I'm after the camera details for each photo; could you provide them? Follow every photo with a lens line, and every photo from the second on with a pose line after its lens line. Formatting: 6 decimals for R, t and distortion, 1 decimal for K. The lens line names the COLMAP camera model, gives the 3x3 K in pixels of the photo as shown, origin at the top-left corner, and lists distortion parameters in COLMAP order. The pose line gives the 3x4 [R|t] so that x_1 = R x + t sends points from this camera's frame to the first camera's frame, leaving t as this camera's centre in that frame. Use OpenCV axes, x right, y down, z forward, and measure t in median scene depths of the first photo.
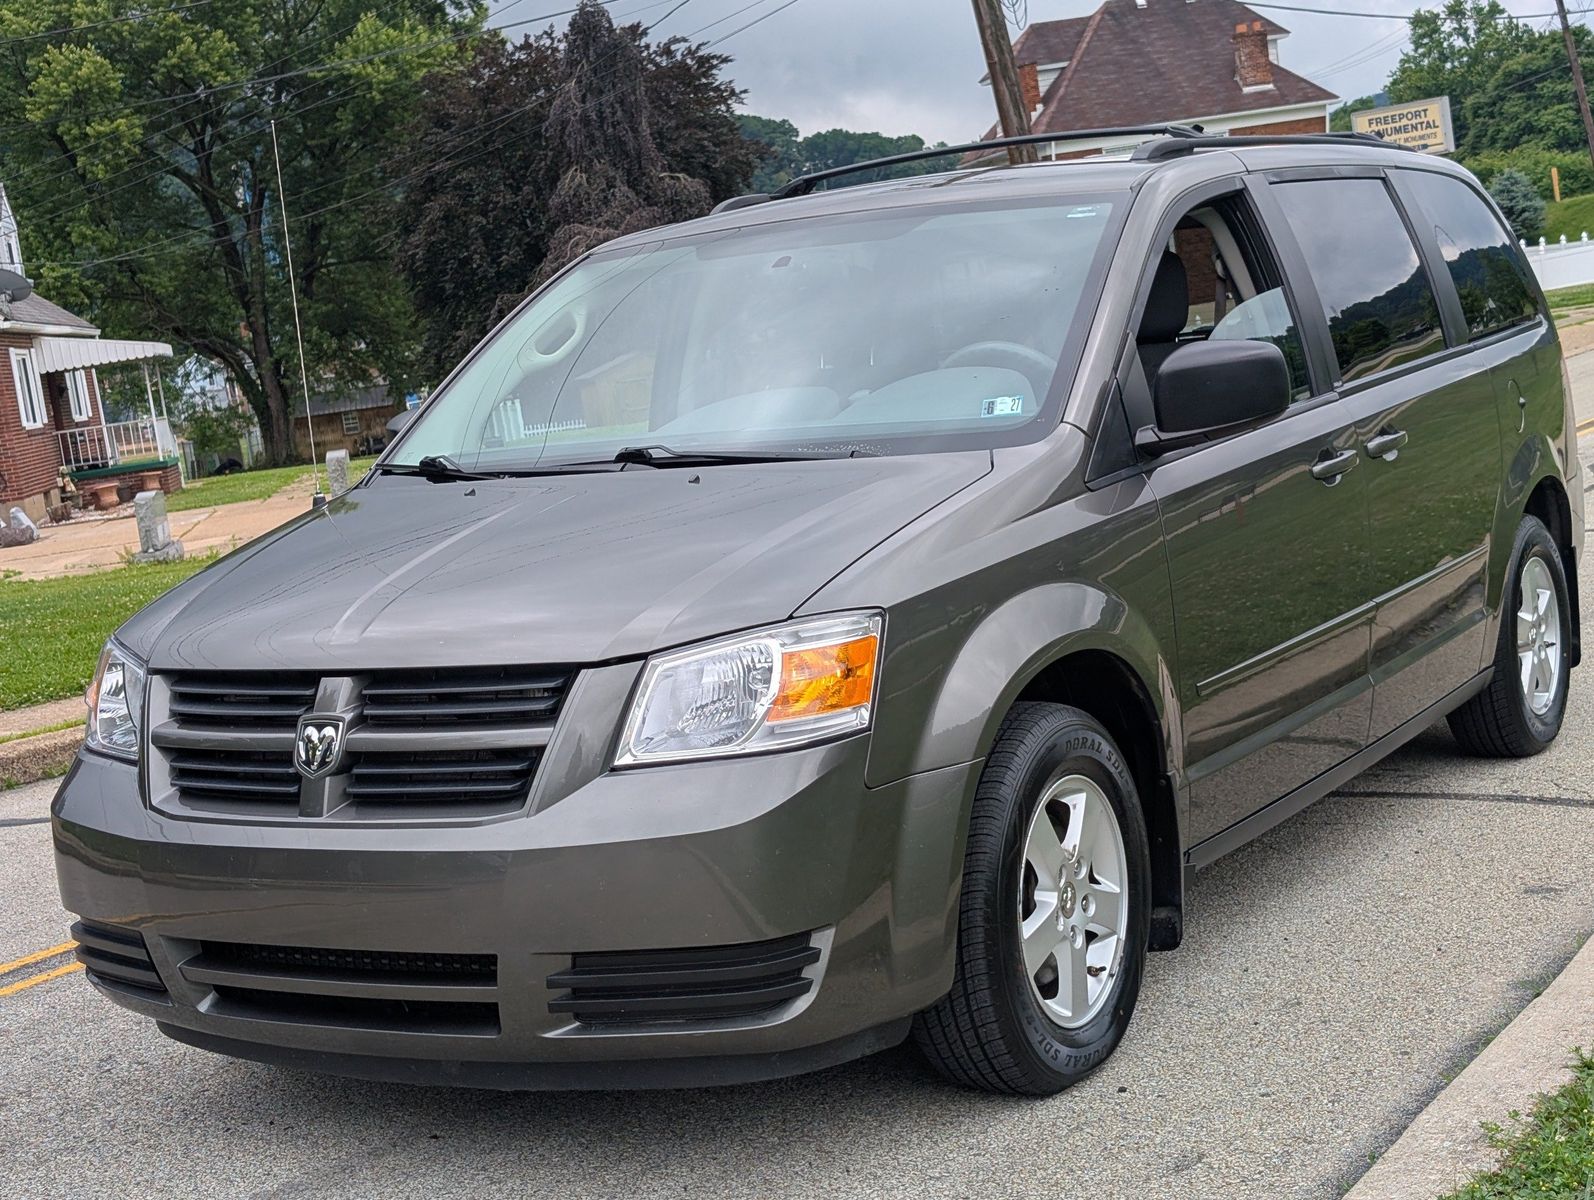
lens RADIAL K [[2485.3, 0, 829.3], [0, 2485.3, 603.0], [0, 0, 1]] dist [0.225002, -1.027894]
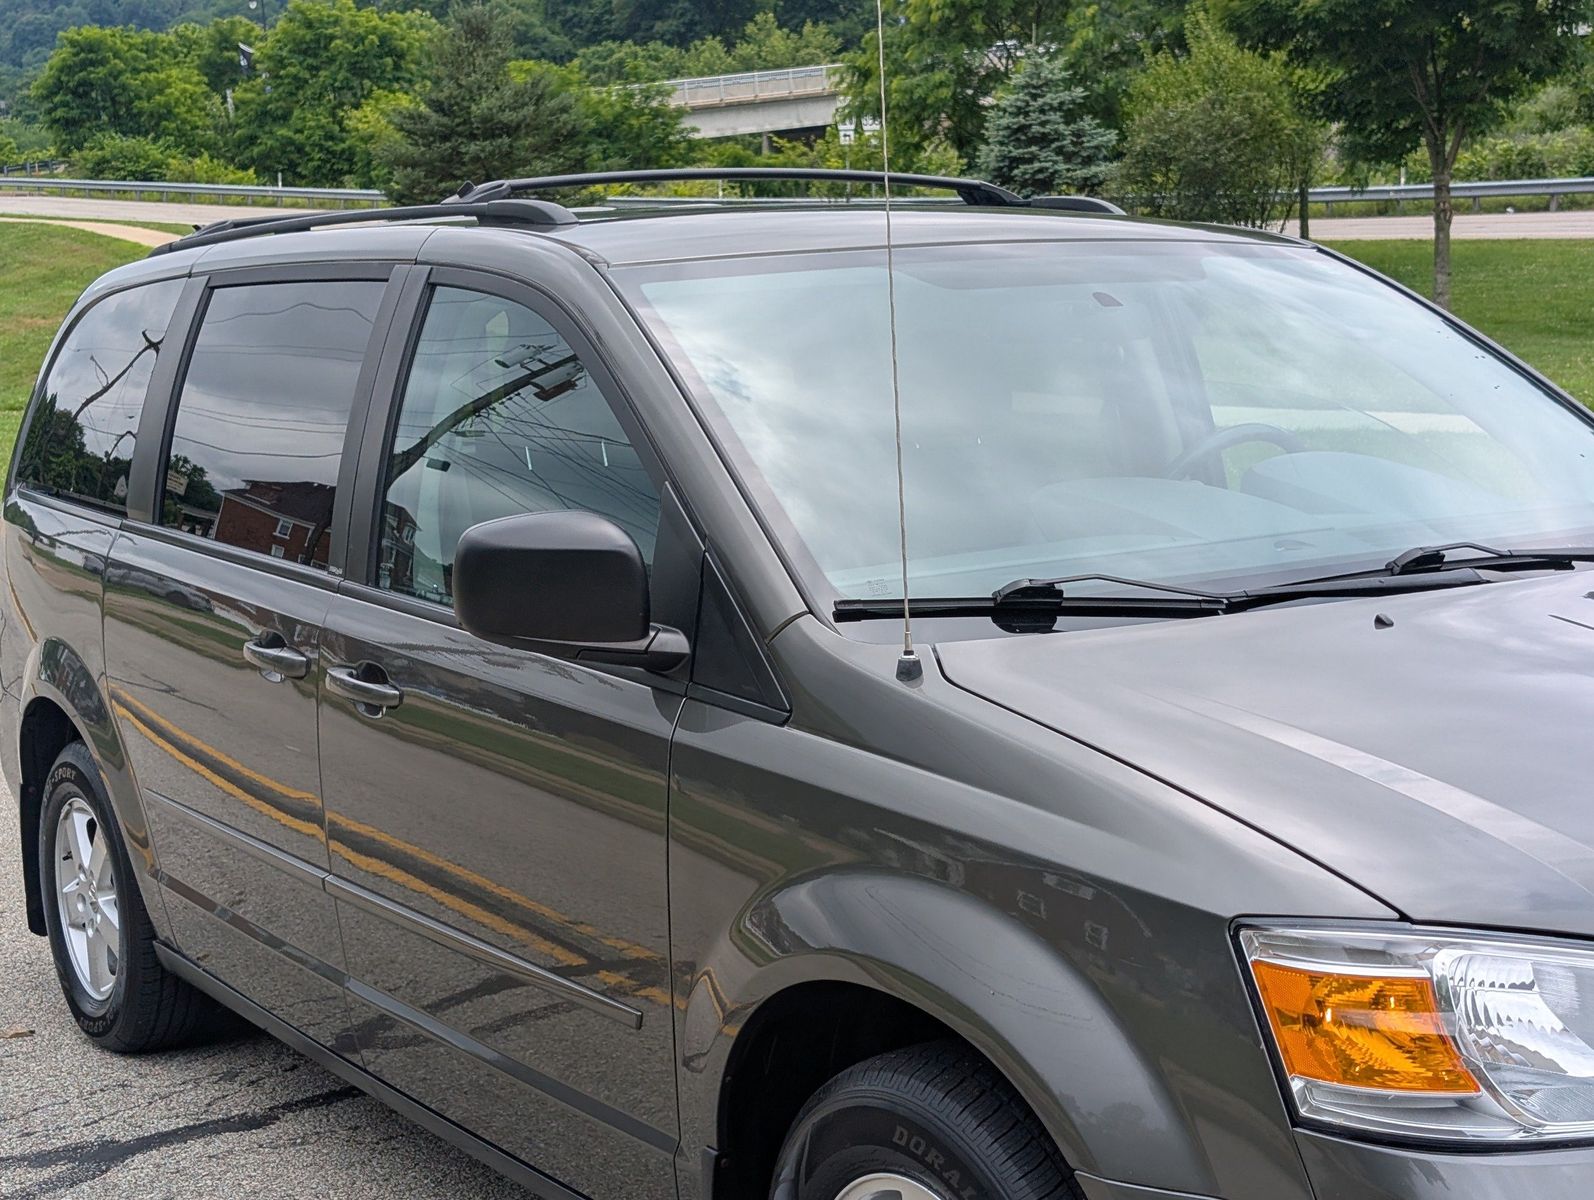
lens RADIAL K [[2463.0, 0, 802.2], [0, 2463.0, 664.6], [0, 0, 1]] dist [0.217244, -0.835733]
pose [[0.462907, -0.045705, 0.885228, -0.896969], [0.092714, 0.995688, 0.002926, -0.058857], [-0.881545, 0.080719, 0.465149, 1.008948]]
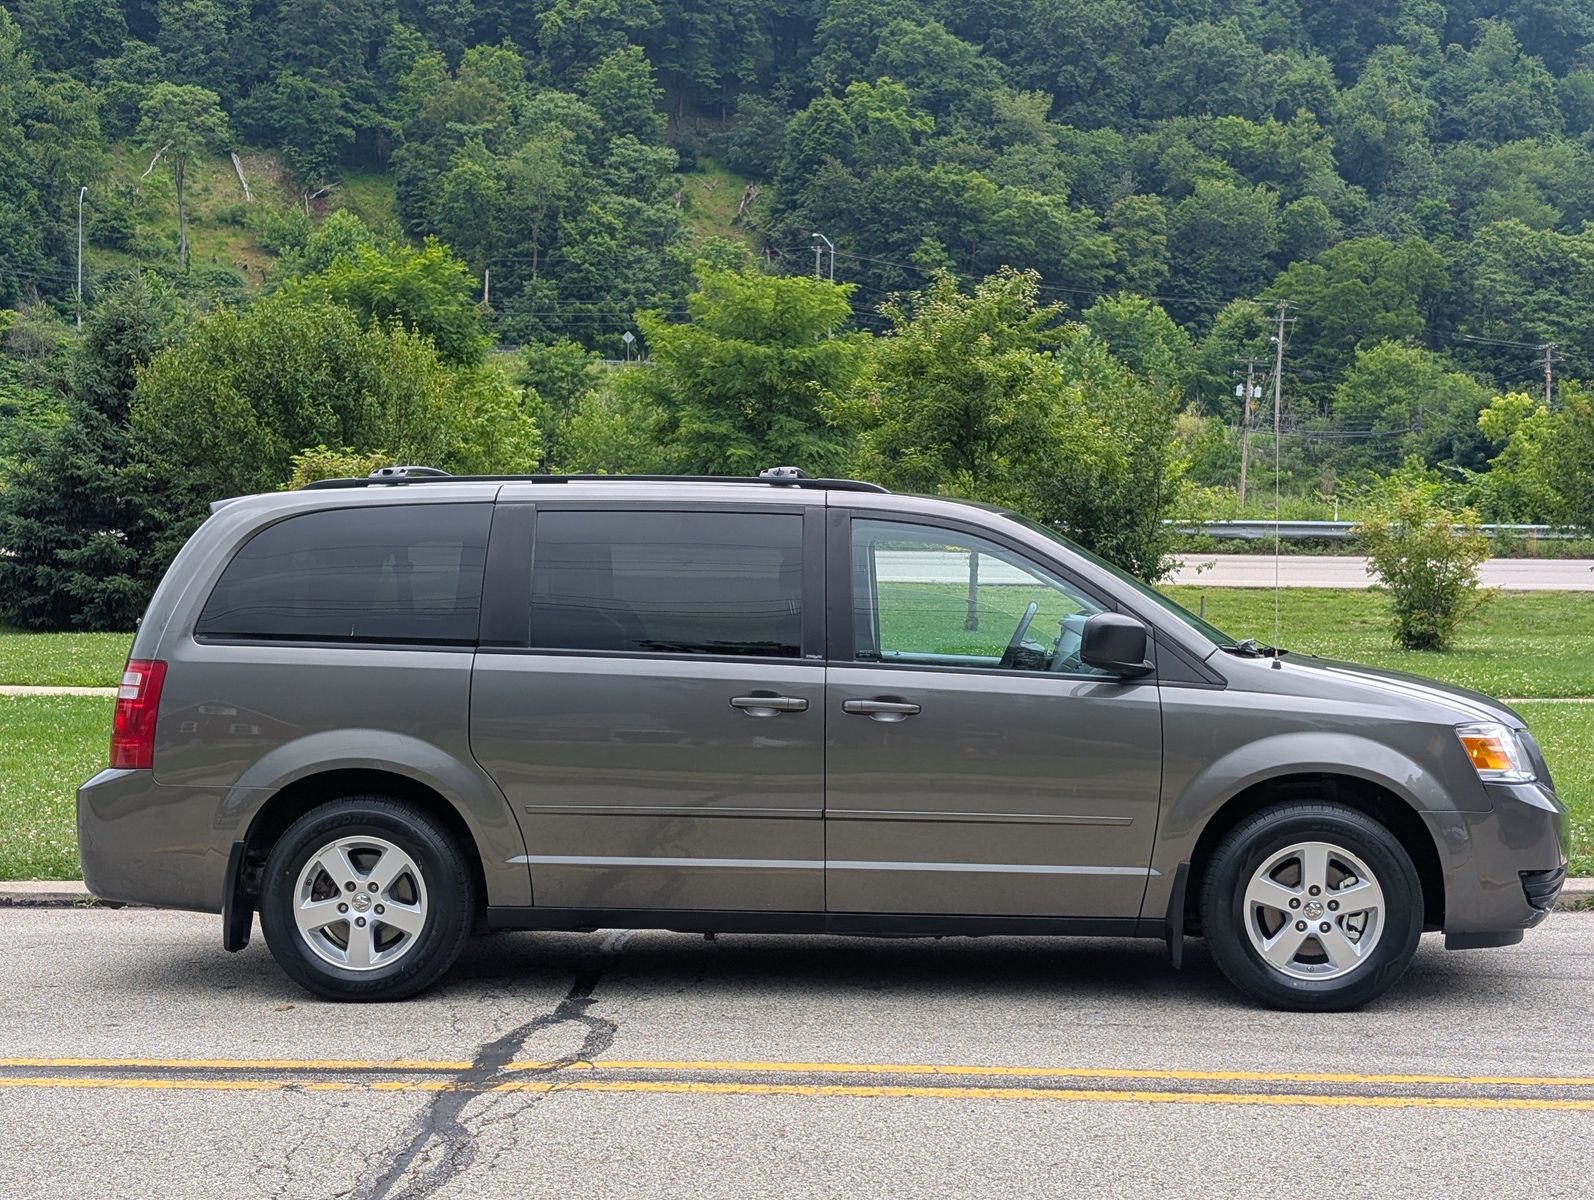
lens RADIAL K [[2485.3, 0, 829.3], [0, 2485.3, 603.0], [0, 0, 1]] dist [0.225002, -1.027894]
pose [[-0.436068, 0.090730, 0.895328, -1.890589], [0.140376, 0.989584, -0.031911, -0.087885], [-0.888898, 0.111767, -0.444263, 2.492420]]
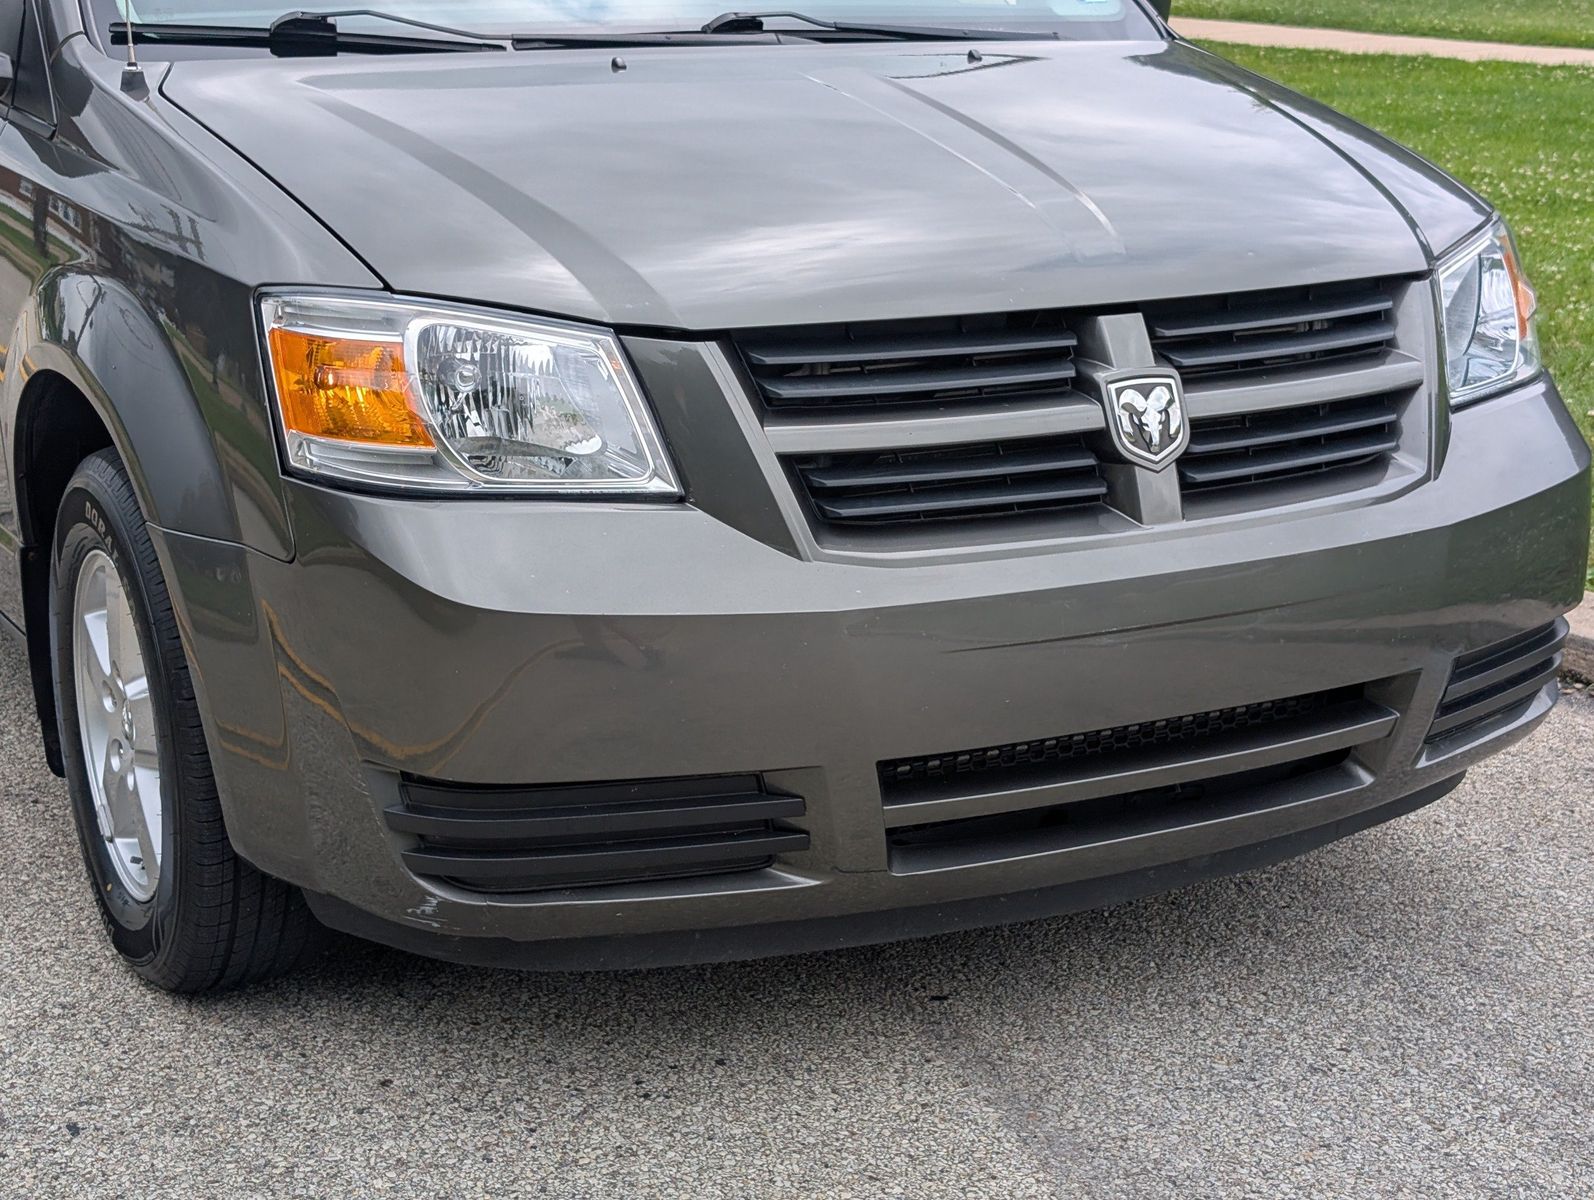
lens RADIAL K [[2485.3, 0, 829.3], [0, 2485.3, 603.0], [0, 0, 1]] dist [0.225002, -1.027894]
pose [[0.518771, -0.124154, 0.845850, -0.816445], [0.049000, 0.992090, 0.115566, 0.025625], [-0.853508, -0.018506, 0.520751, 0.733093]]
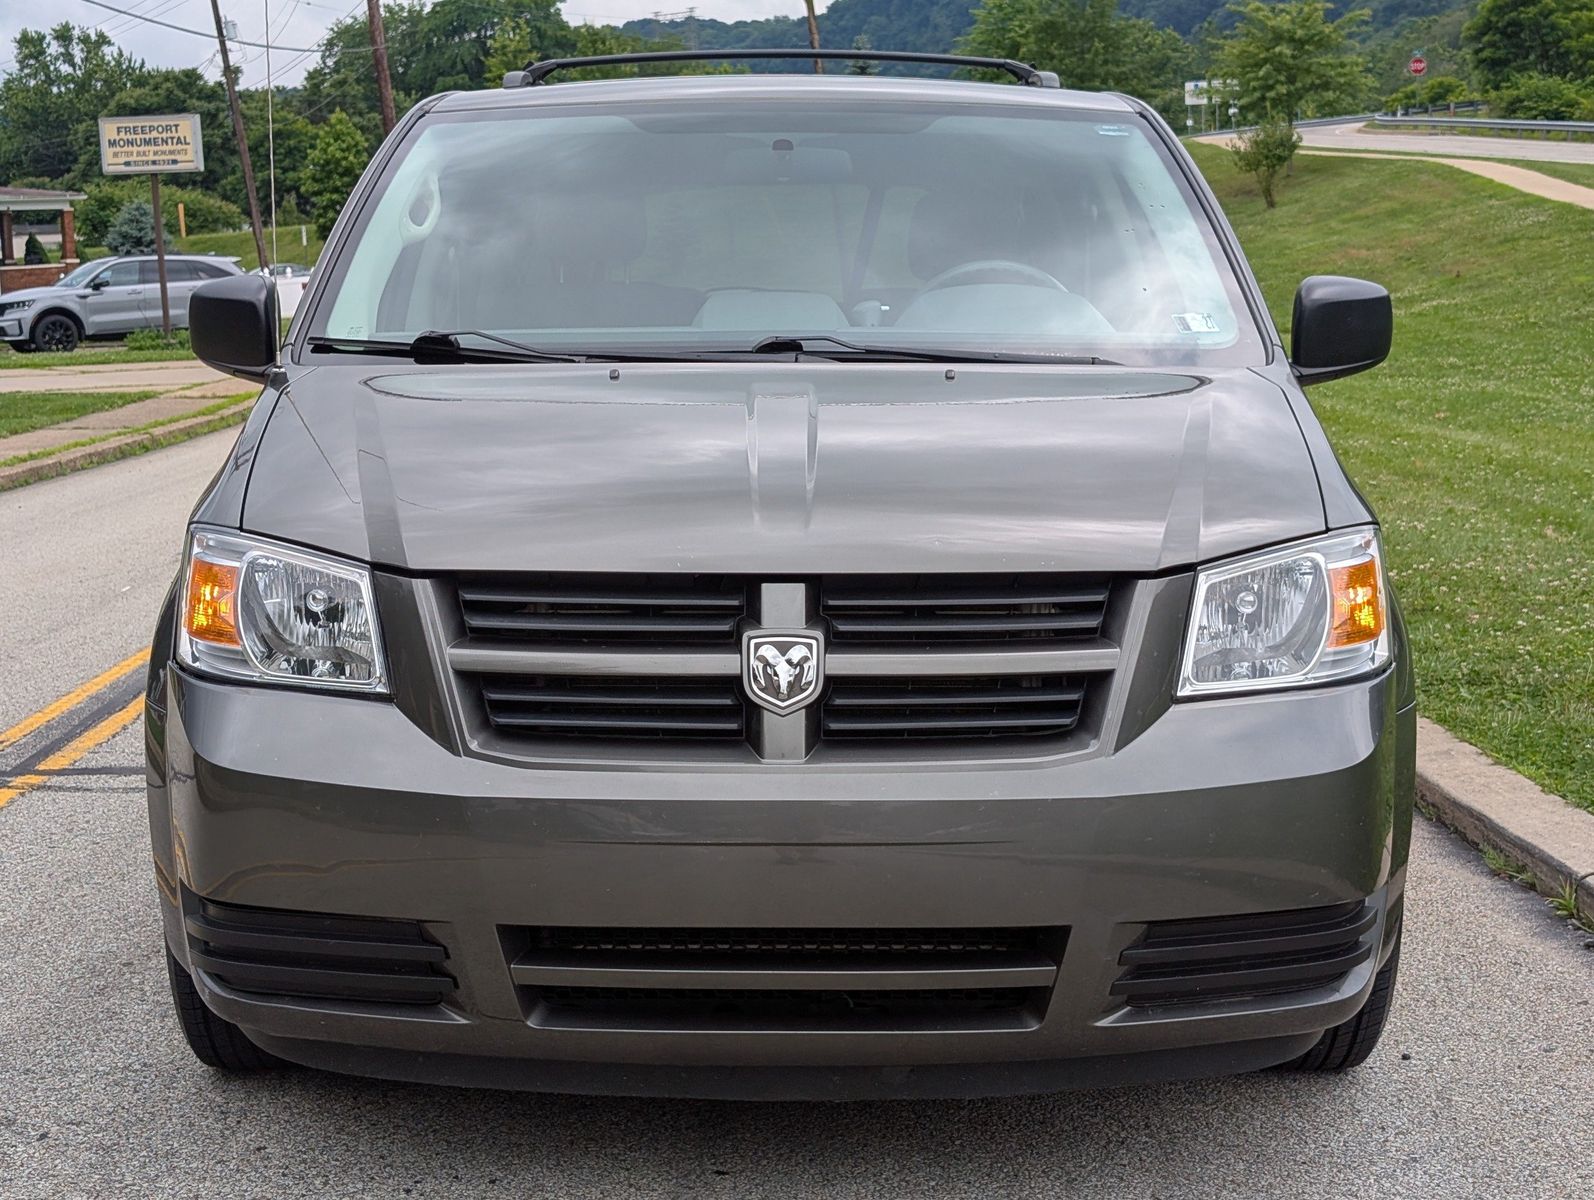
lens RADIAL K [[2486.8, 0, 797.0], [0, 2486.8, 600.0], [0, 0, 1]] dist [0.185845, -0.790998]
pose [[0.861148, 0.032217, 0.507332, -0.598347], [-0.025538, 0.999471, -0.020121, 0.051237], [-0.507713, 0.004371, 0.861515, 0.332527]]
